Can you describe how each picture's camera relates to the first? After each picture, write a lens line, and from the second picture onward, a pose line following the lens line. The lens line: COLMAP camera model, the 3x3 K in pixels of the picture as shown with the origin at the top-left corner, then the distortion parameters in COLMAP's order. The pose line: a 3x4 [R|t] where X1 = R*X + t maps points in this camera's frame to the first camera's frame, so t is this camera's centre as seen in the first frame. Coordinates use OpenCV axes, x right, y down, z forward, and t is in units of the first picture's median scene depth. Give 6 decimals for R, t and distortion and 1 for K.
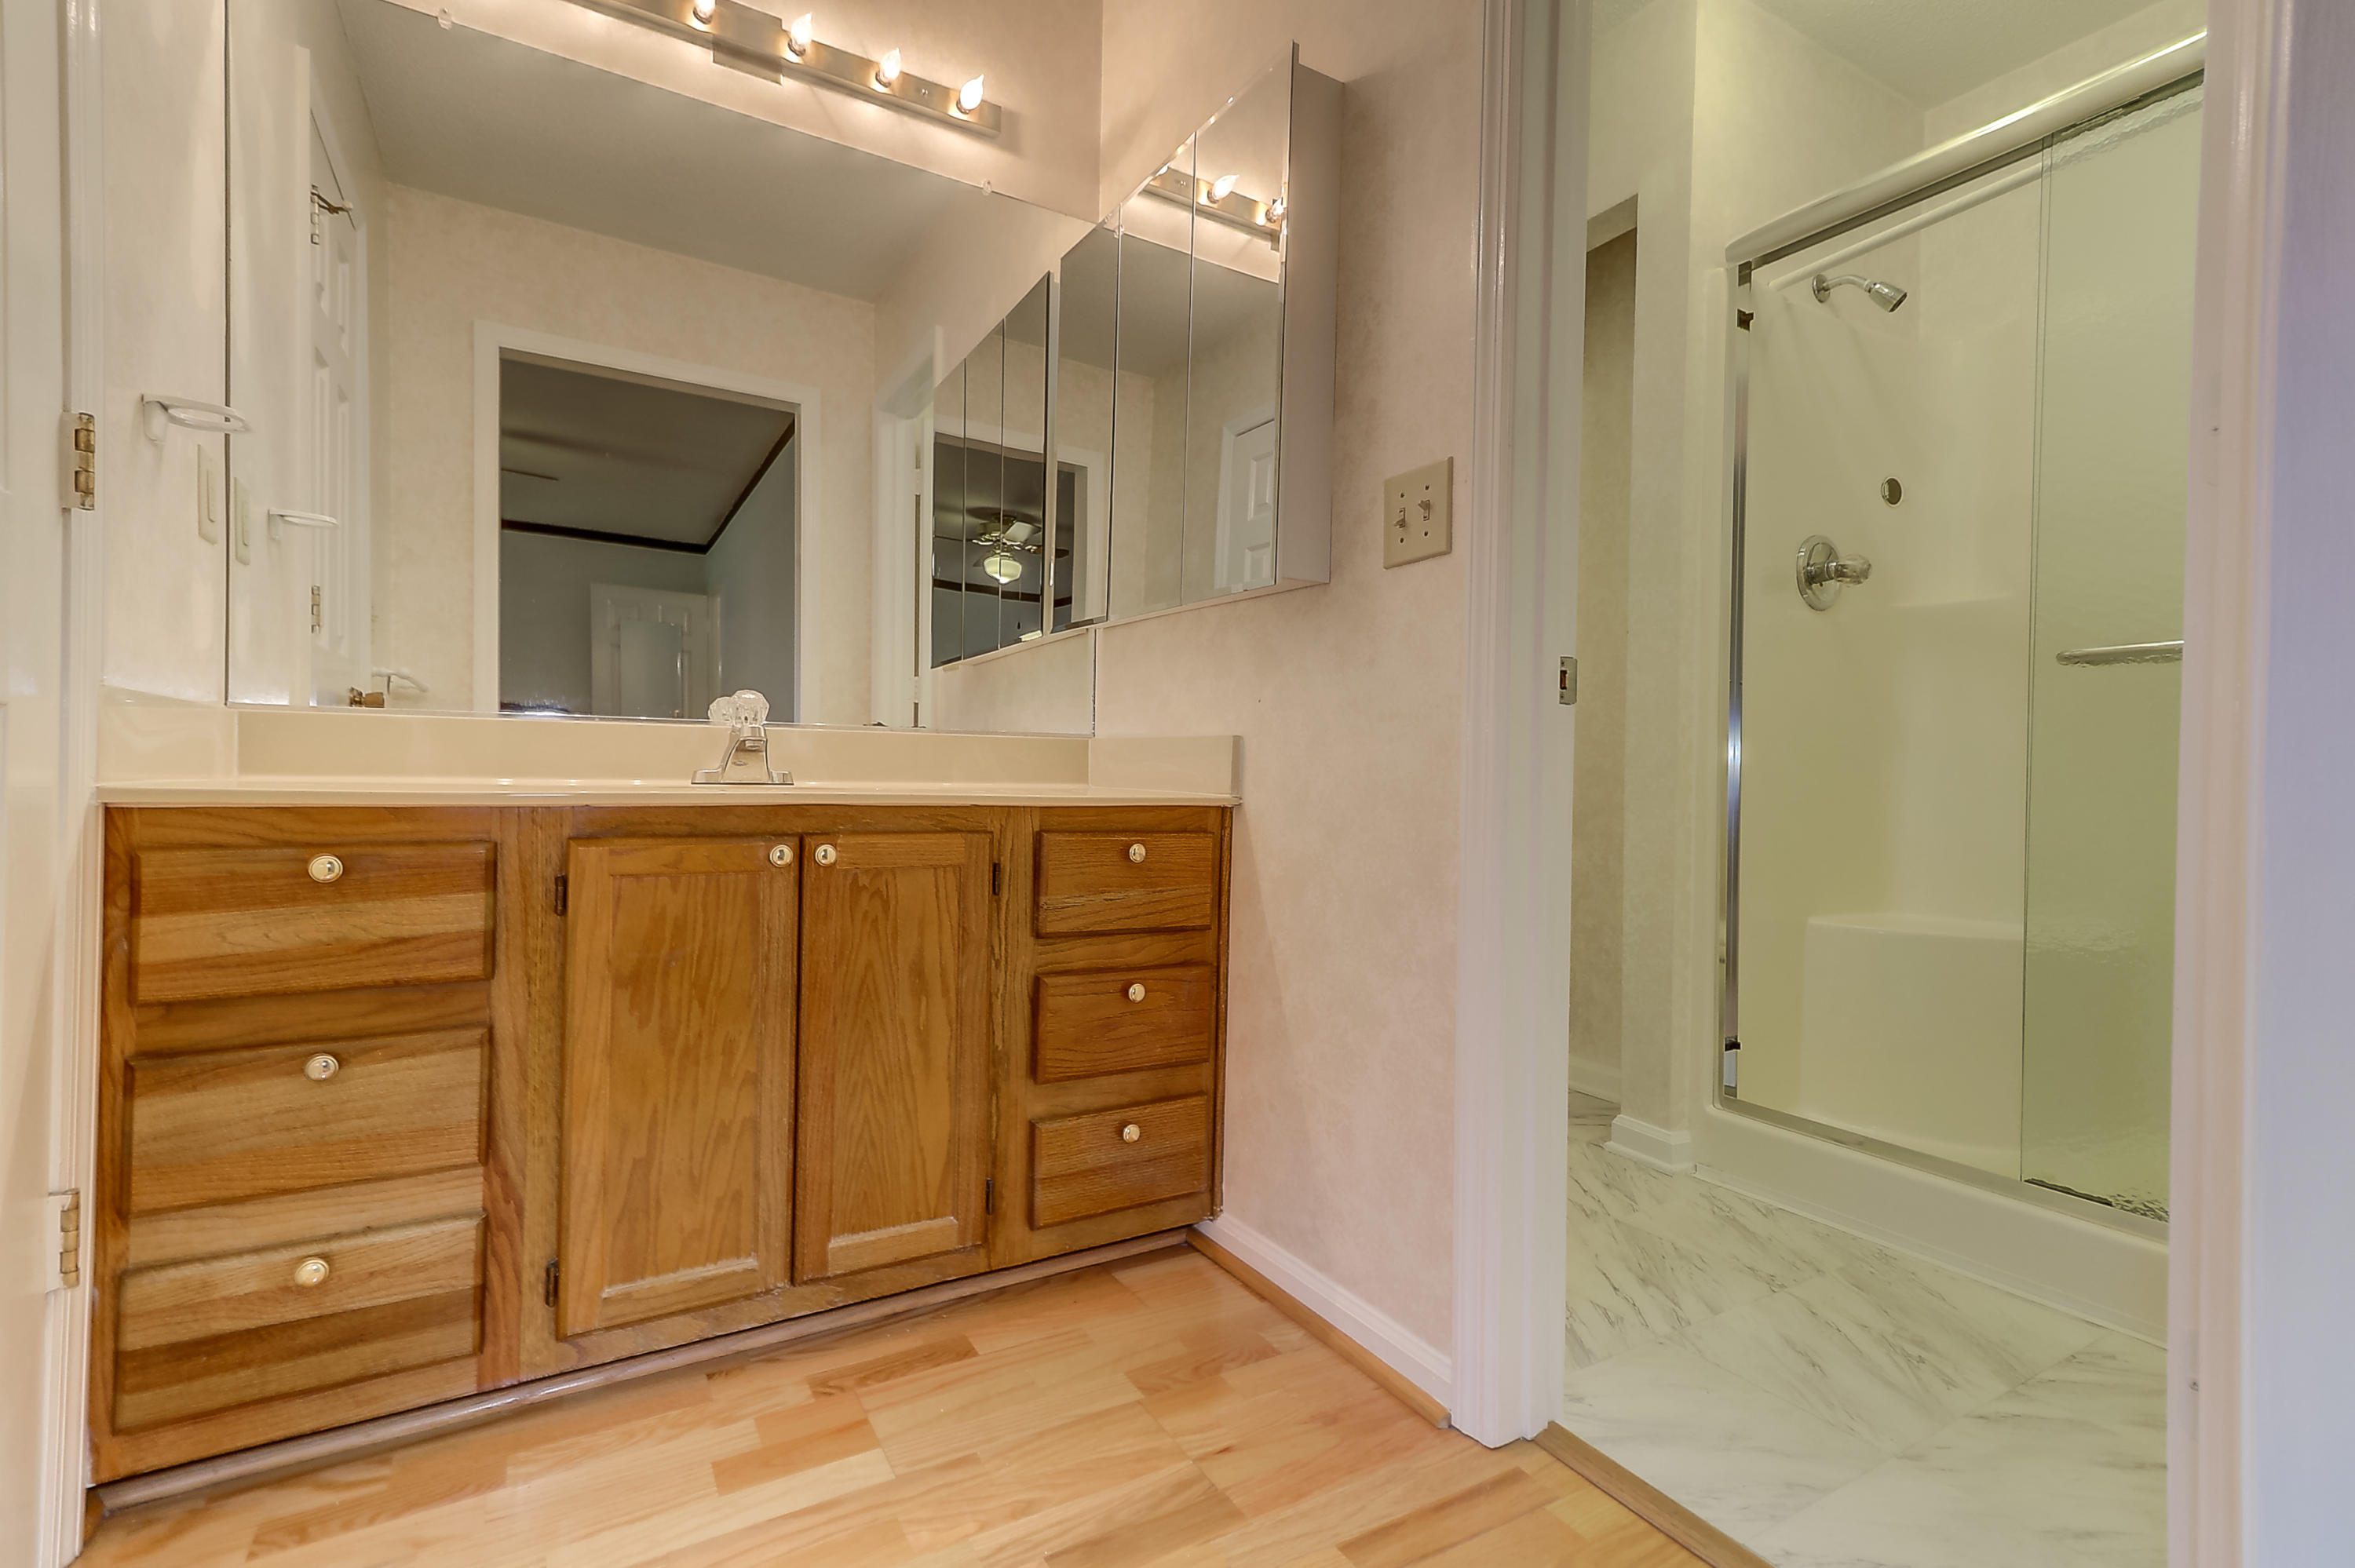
lens RADIAL K [[1074.4, 0, 1176.1], [0, 1074.4, 775.5], [0, 0, 1]] dist [0.022136, 0.000751]
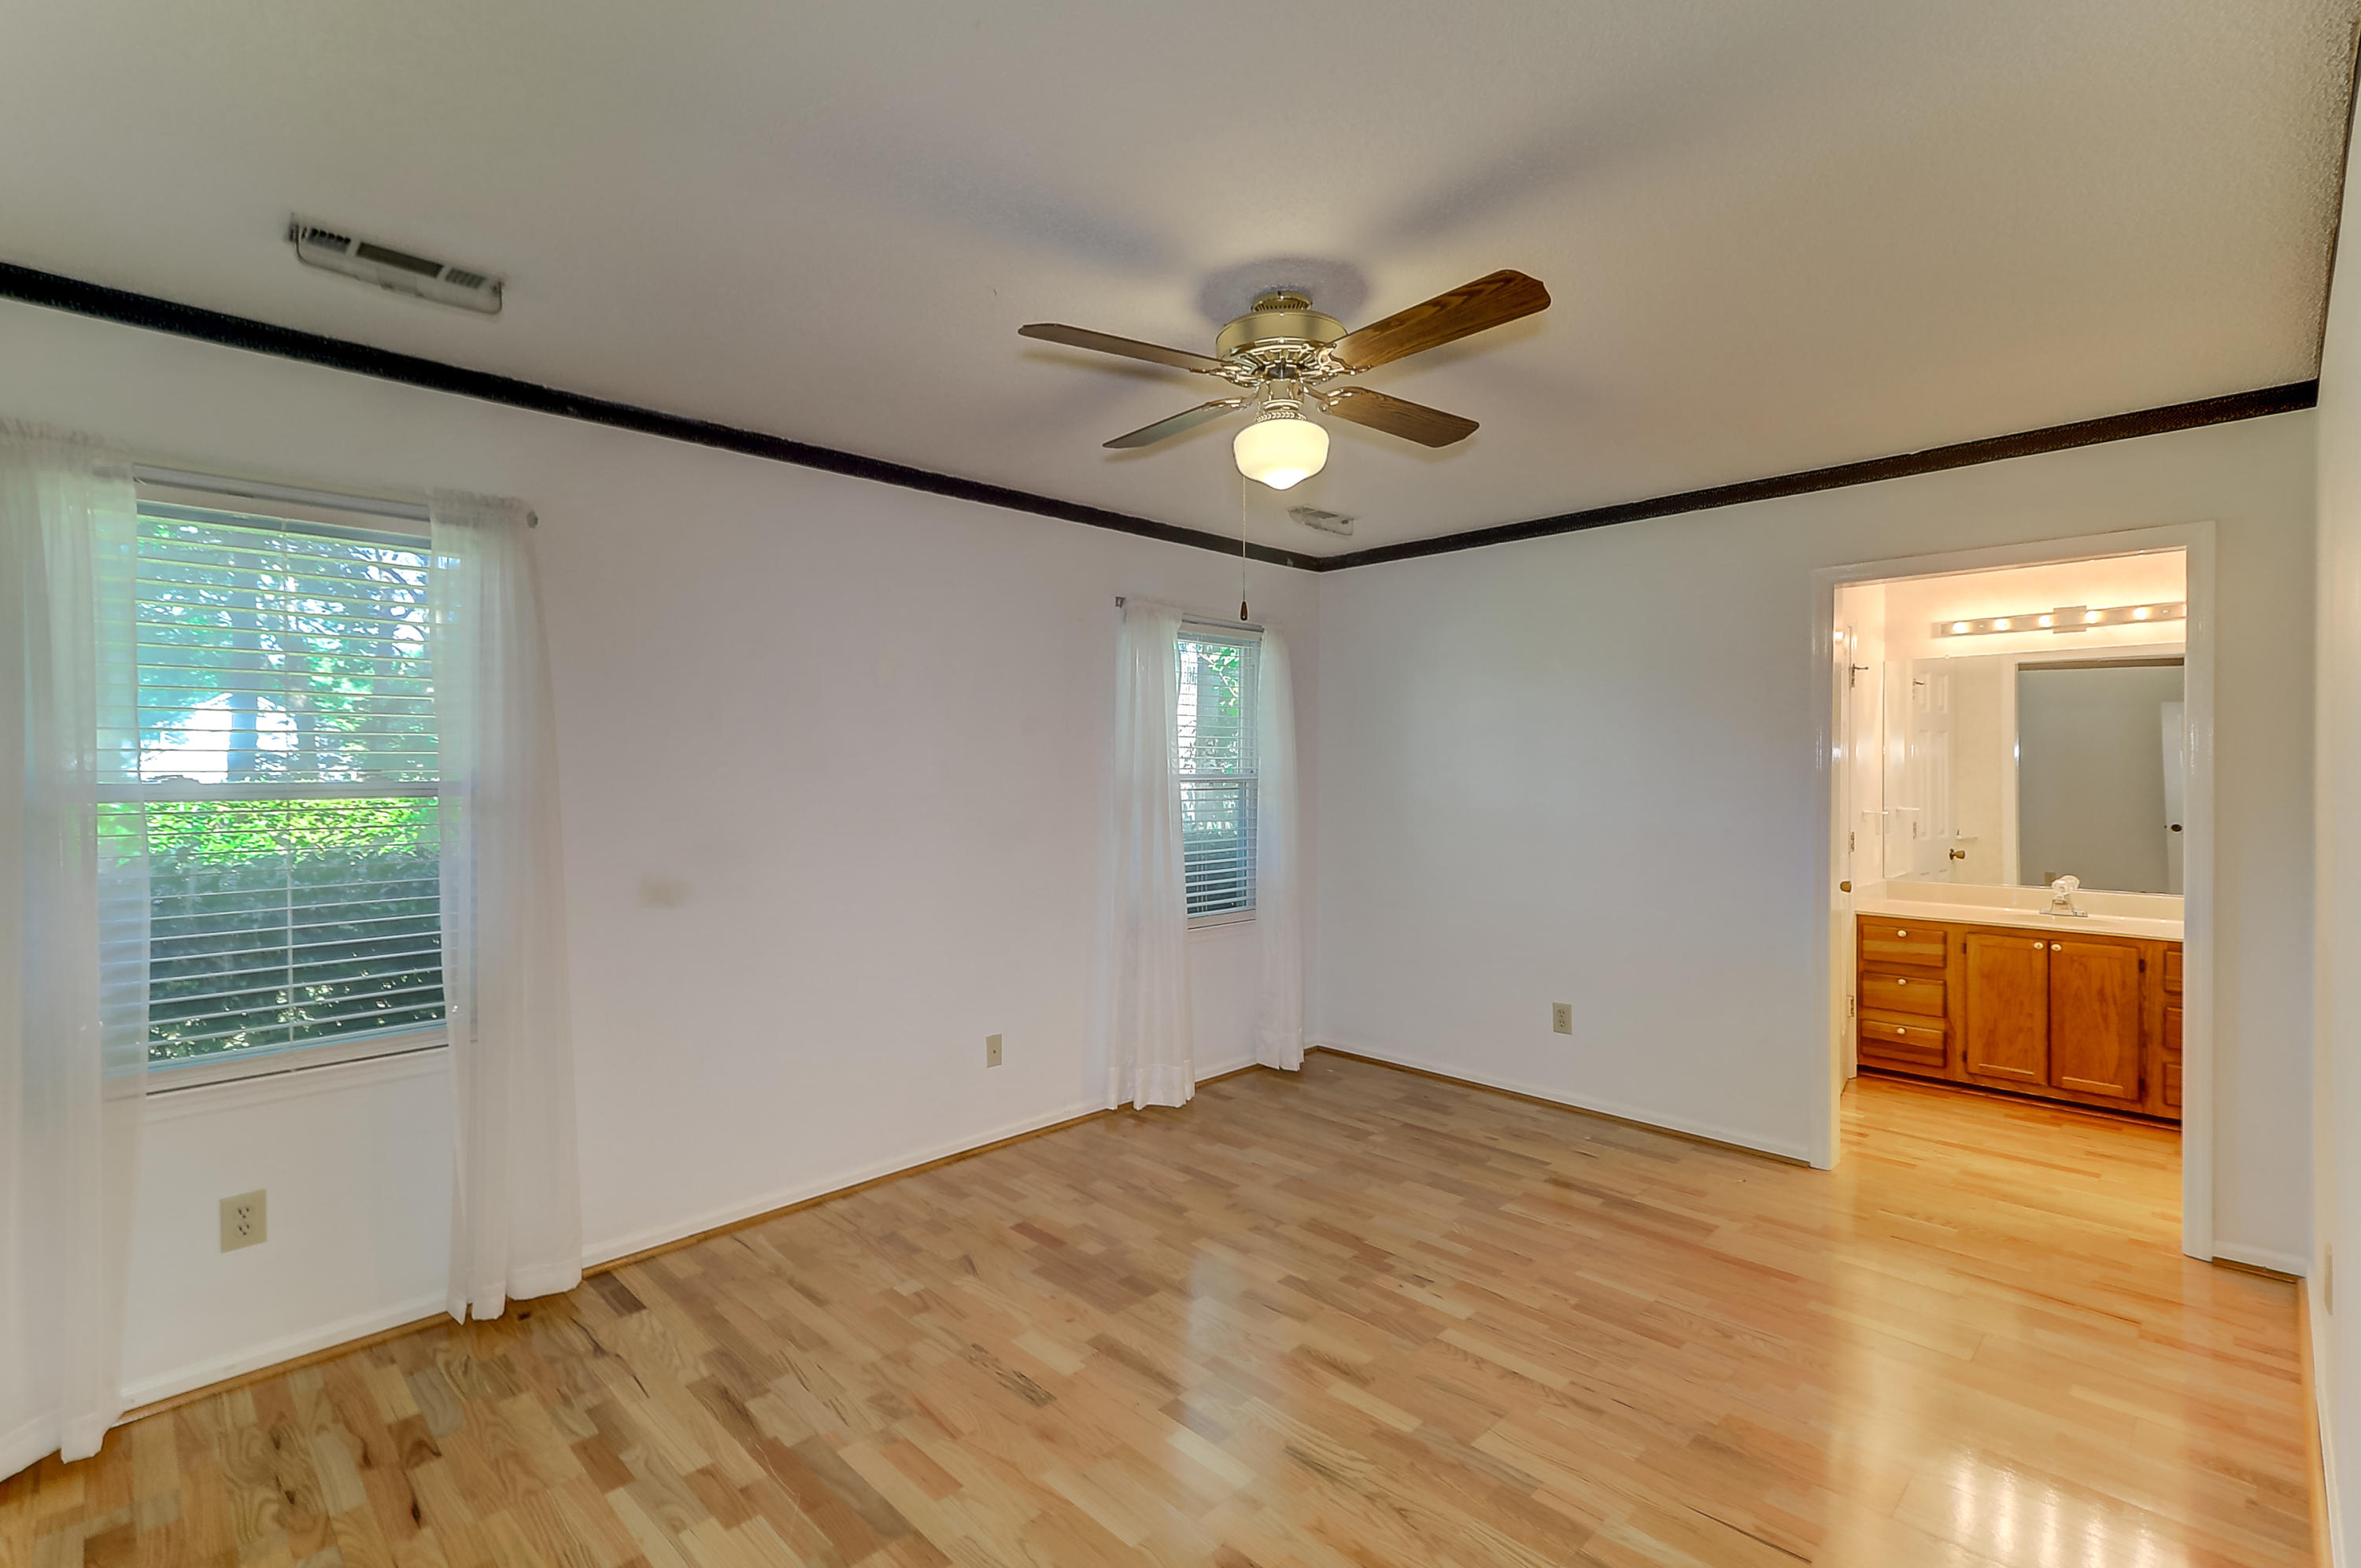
lens RADIAL K [[1077.2, 0, 1166.5], [0, 1077.2, 780.9], [0, 0, 1]] dist [0.022136, 0.000751]
pose [[0.260445, -0.008694, -0.965450, 2.185218], [-0.004181, 0.999940, -0.010132, -0.386970], [0.965480, 0.006675, 0.260393, -2.438408]]
